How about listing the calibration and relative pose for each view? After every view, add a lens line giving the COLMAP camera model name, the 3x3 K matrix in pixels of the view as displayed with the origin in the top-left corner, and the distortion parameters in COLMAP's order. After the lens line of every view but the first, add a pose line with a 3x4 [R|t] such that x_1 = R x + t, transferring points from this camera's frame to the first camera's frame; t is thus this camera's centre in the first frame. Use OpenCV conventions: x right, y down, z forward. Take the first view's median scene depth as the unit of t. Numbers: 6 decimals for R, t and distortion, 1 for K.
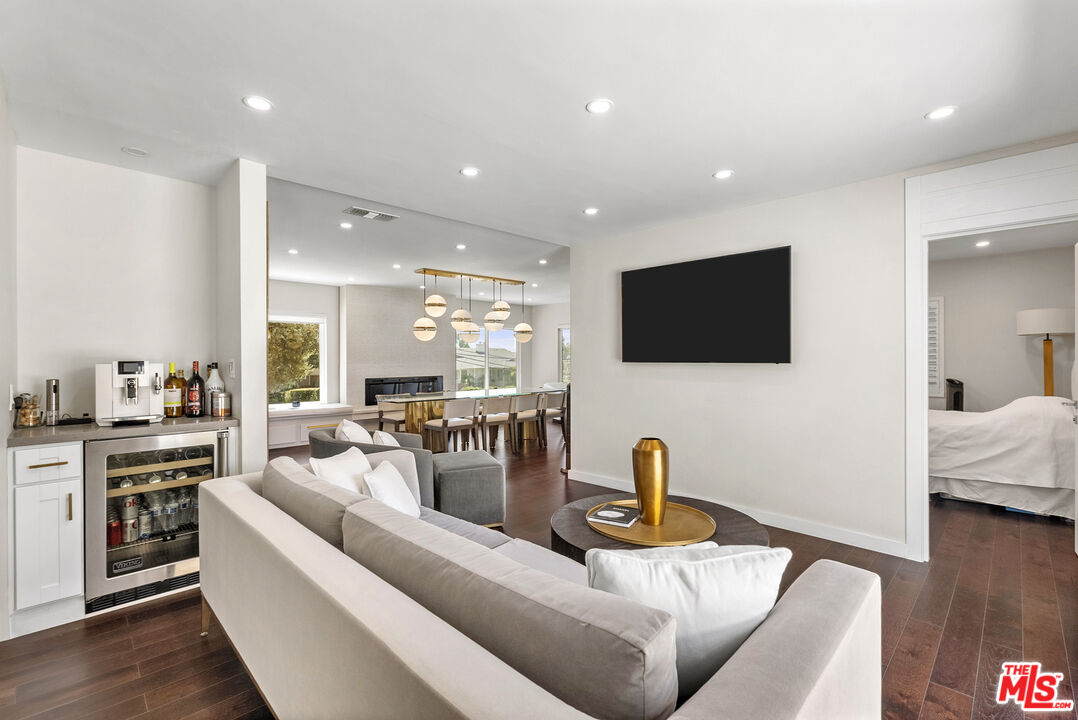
lens RADIAL K [[478.5, 0, 542.3], [0, 478.5, 356.6], [0, 0, 1]] dist [-0.008148, 0.002840]
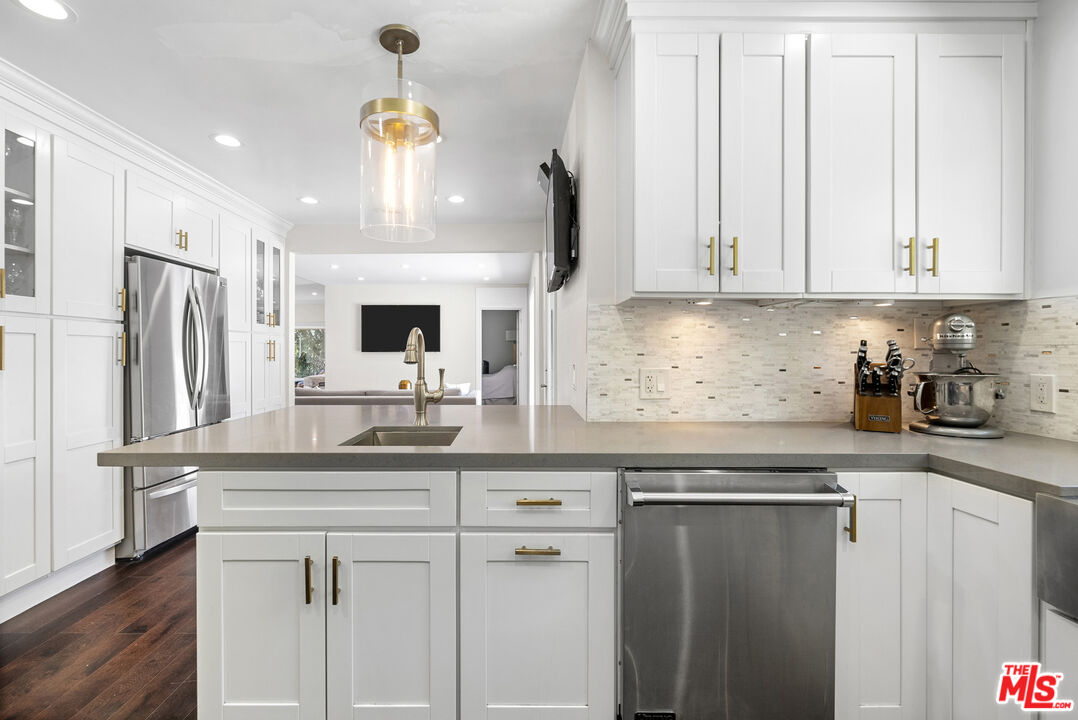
lens RADIAL K [[478.5, 0, 508.2], [0, 478.5, 351.8], [0, 0, 1]] dist [-0.008148, 0.002840]
pose [[0.706242, 0.008220, 0.707923, -1.395785], [-0.005260, 0.999966, -0.006363, 0.035884], [-0.707951, 0.000770, 0.706261, -1.420068]]
